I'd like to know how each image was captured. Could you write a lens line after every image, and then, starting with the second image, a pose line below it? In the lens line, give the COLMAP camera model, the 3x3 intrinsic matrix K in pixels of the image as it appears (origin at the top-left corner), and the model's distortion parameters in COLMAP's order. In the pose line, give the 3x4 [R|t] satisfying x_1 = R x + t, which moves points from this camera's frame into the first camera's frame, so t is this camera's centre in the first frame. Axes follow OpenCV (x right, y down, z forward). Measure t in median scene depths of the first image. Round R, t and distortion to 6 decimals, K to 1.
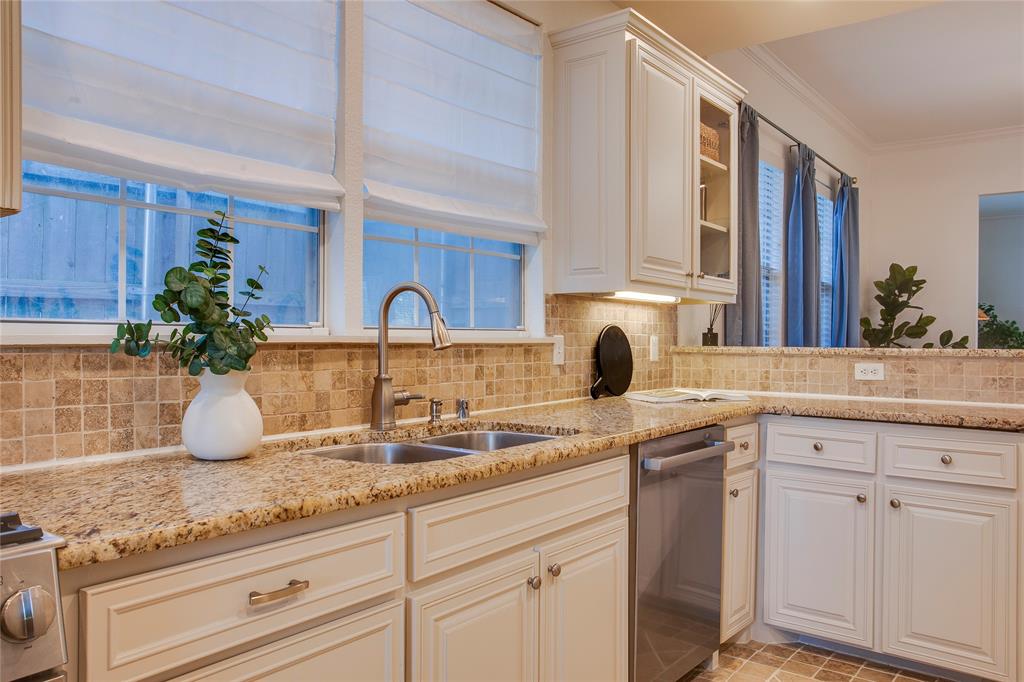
lens RADIAL K [[780.9, 0, 509.9], [0, 780.9, 338.4], [0, 0, 1]] dist [-0.068095, 0.101855]
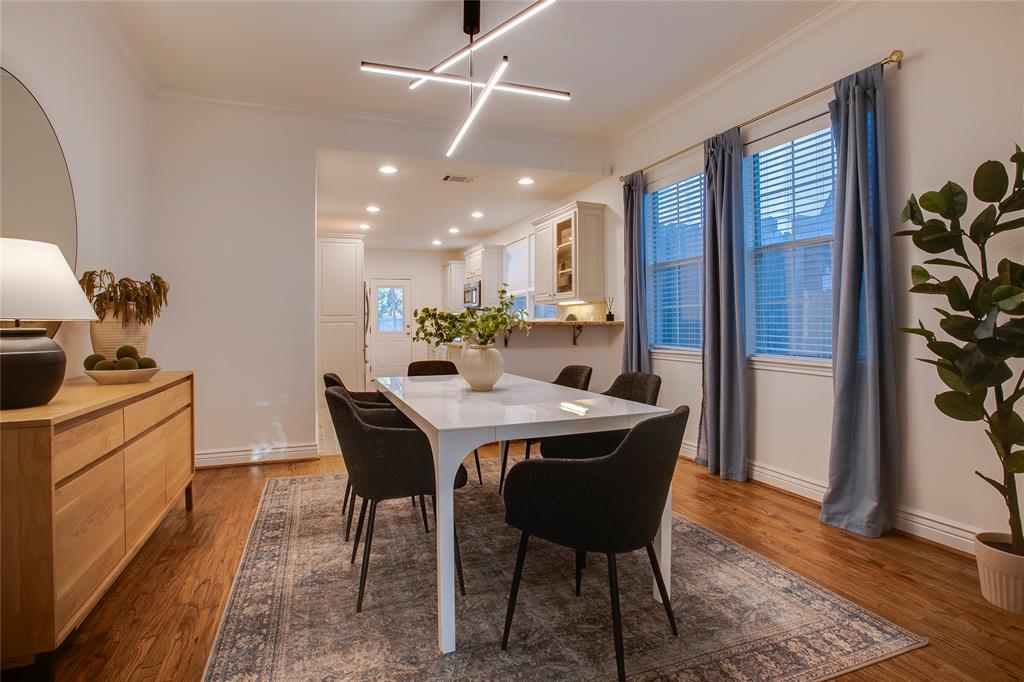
lens RADIAL K [[515.6, 0, 491.2], [0, 515.6, 328.0], [0, 0, 1]] dist [-0.044563, 0.016705]
pose [[-0.547355, 0.001923, -0.836898, 2.001835], [0.005387, 0.999985, -0.001225, 0.036231], [0.836883, -0.005179, -0.547357, 1.954712]]
